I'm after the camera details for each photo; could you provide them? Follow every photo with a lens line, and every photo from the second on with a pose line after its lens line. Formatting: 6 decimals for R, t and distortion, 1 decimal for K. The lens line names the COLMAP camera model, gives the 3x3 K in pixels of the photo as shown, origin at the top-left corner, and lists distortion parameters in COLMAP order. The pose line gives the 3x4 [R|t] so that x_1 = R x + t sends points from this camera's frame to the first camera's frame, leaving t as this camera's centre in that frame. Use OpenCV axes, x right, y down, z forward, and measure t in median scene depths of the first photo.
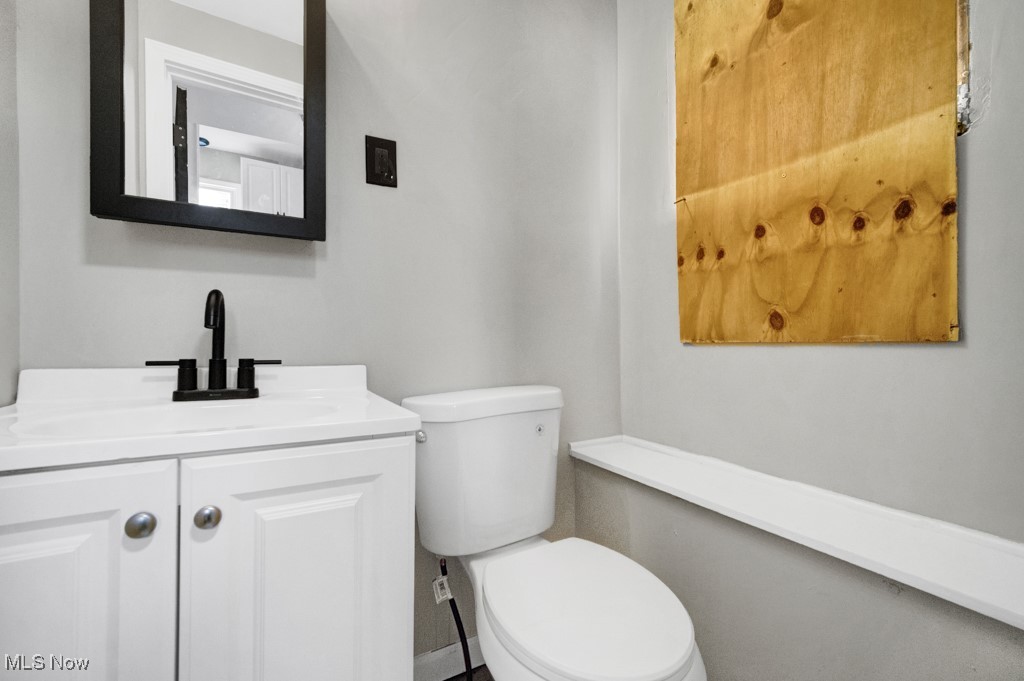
lens RADIAL K [[416.7, 0, 507.8], [0, 416.7, 342.9], [0, 0, 1]] dist [0.001579, -0.000352]
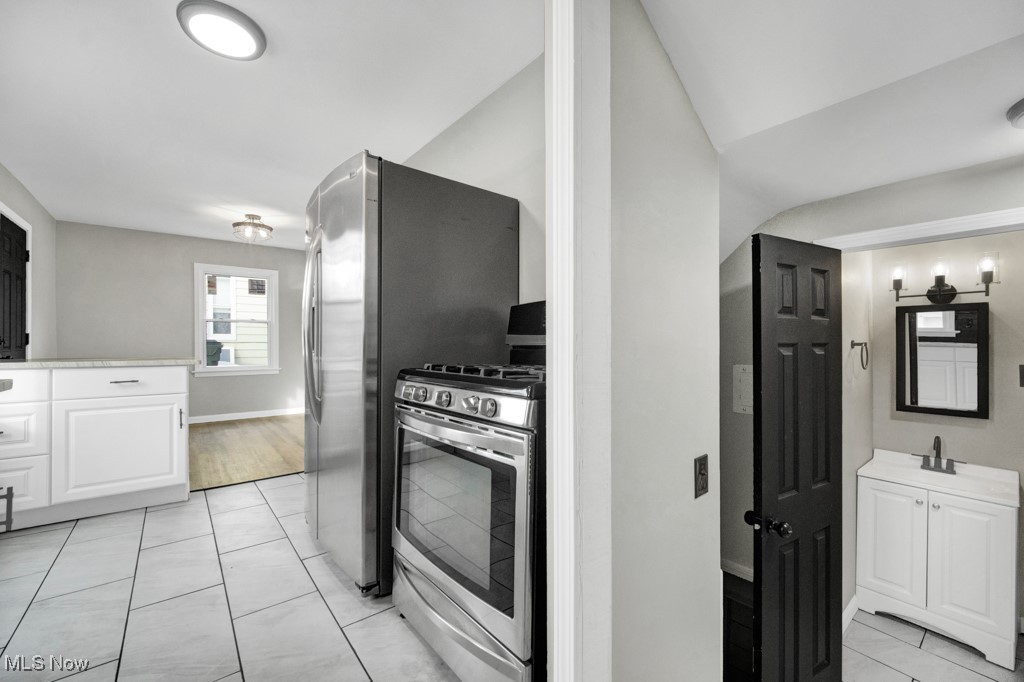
lens RADIAL K [[416.7, 0, 509.5], [0, 416.7, 342.9], [0, 0, 1]] dist [0.001579, -0.000352]
pose [[0.170016, -0.000236, -0.985441, 1.669435], [-0.004558, 0.999989, -0.001026, -0.748210], [0.985431, 0.004666, 0.170013, -2.453475]]
